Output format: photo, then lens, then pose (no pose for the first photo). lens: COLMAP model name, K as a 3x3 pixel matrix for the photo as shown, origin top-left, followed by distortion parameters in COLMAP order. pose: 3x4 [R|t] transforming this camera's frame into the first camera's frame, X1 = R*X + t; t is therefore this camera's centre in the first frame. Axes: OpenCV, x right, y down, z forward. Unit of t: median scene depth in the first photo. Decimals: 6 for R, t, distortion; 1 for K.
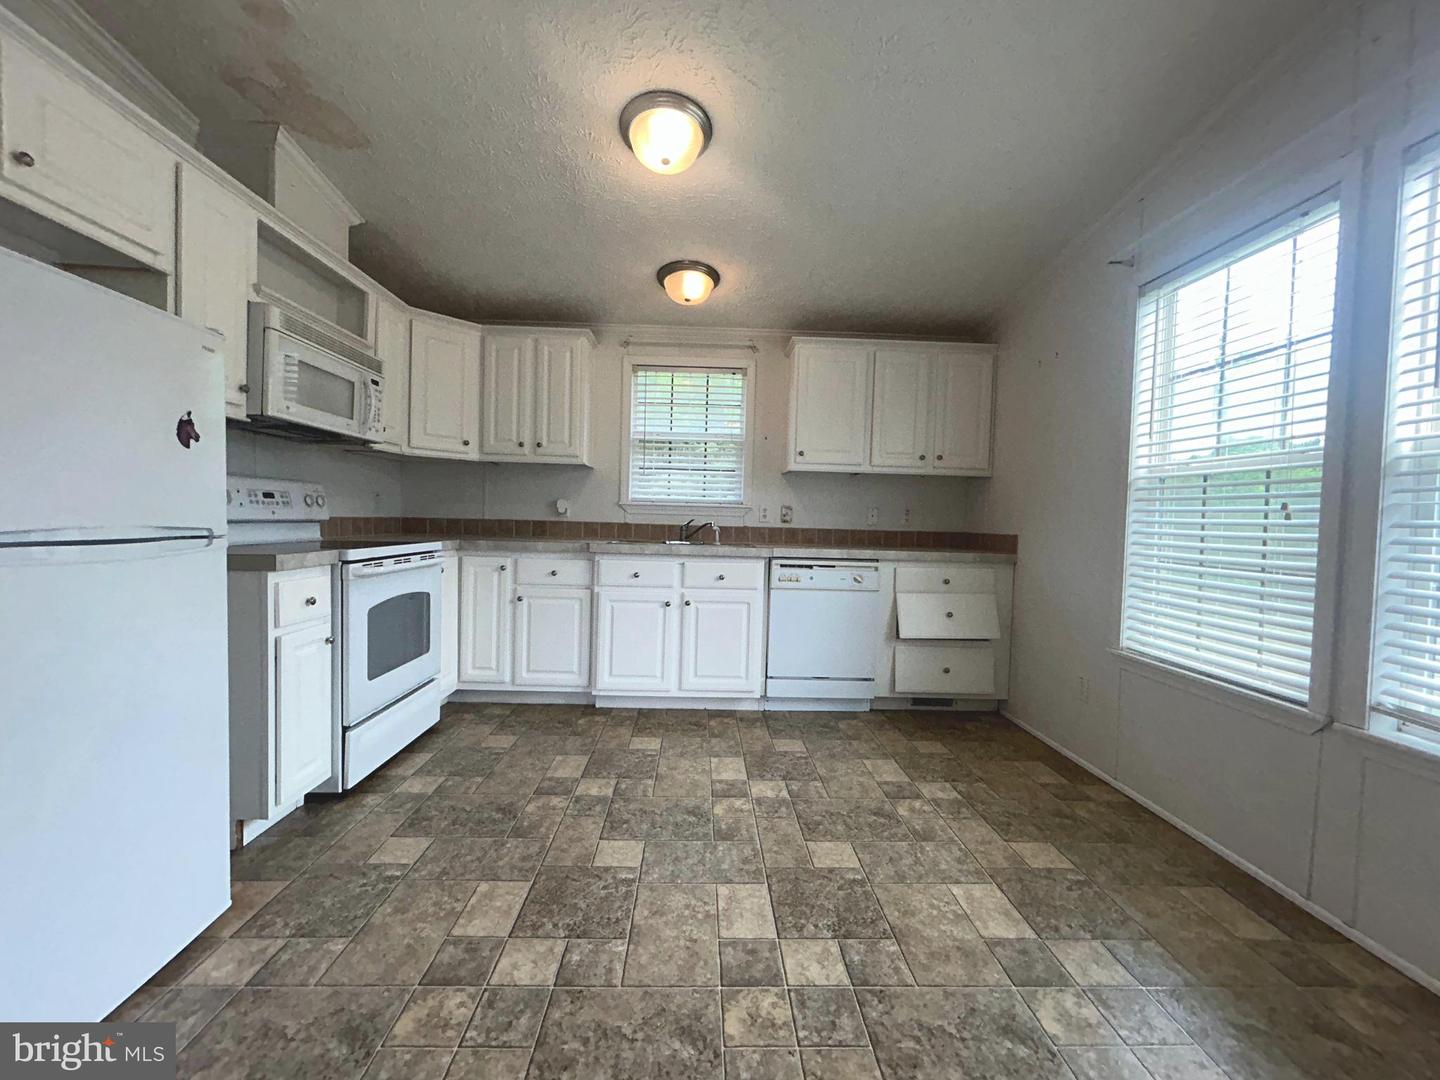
lens RADIAL K [[588.1, 0, 722.0], [0, 588.1, 539.0], [0, 0, 1]] dist [-0.000370, 0.001454]
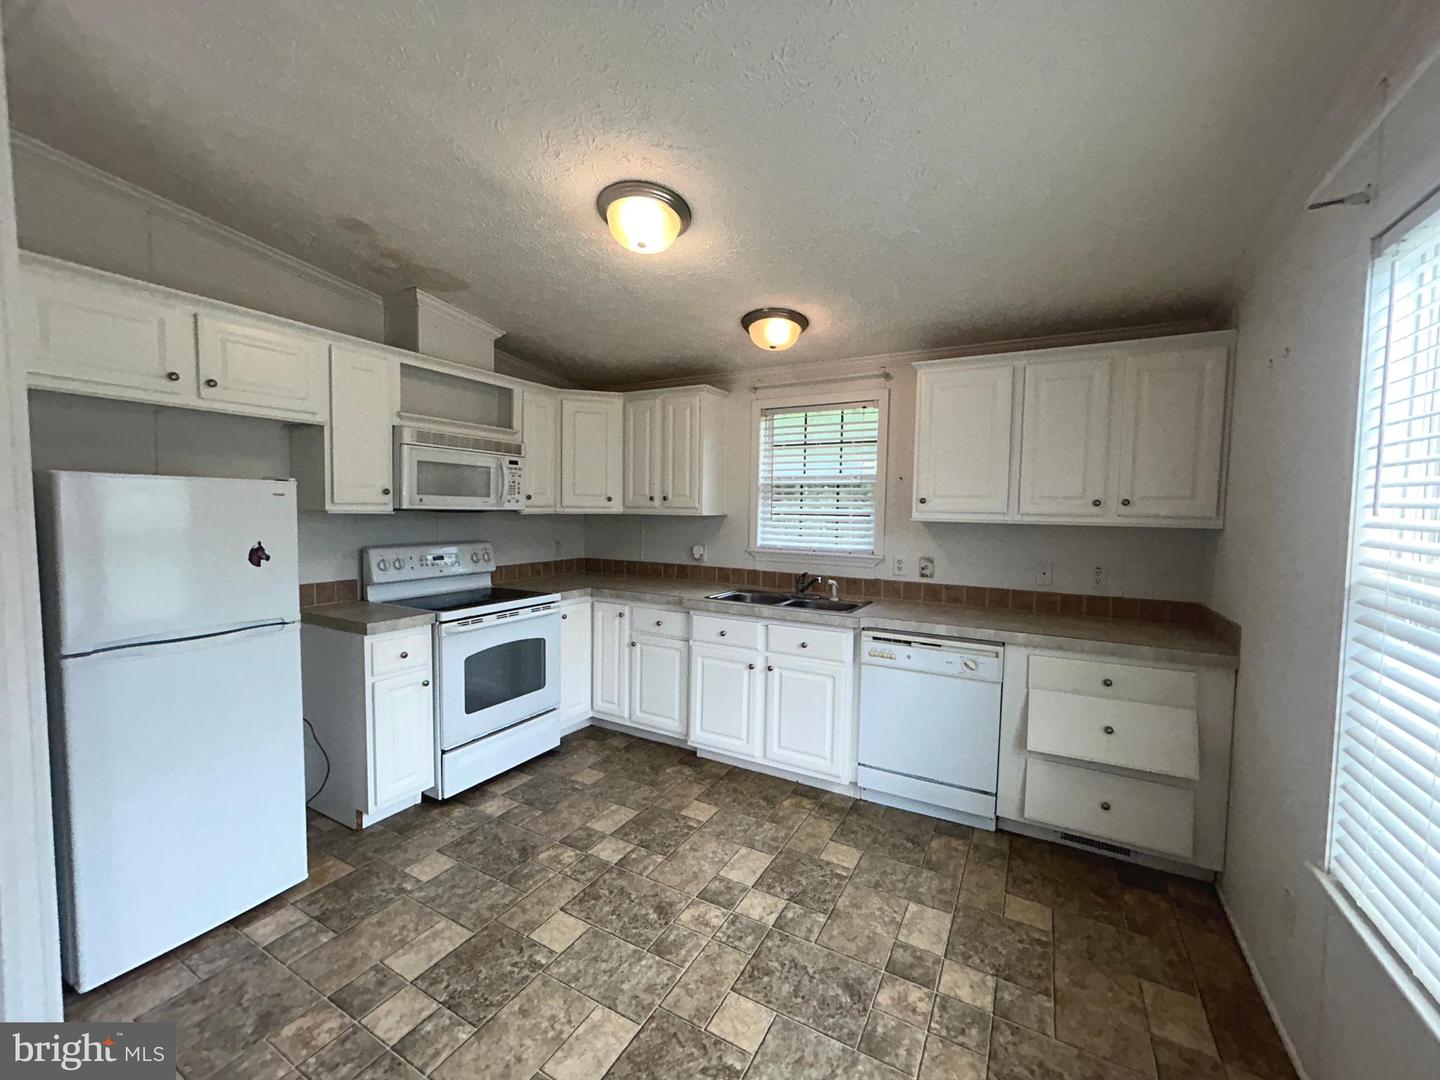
lens RADIAL K [[588.1, 0, 719.5], [0, 588.1, 539.7], [0, 0, 1]] dist [-0.000370, 0.001454]
pose [[0.854283, 0.016215, -0.519556, 0.378351], [-0.011052, 0.999854, 0.013033, -0.114970], [0.519691, -0.005392, 0.854337, 0.157911]]
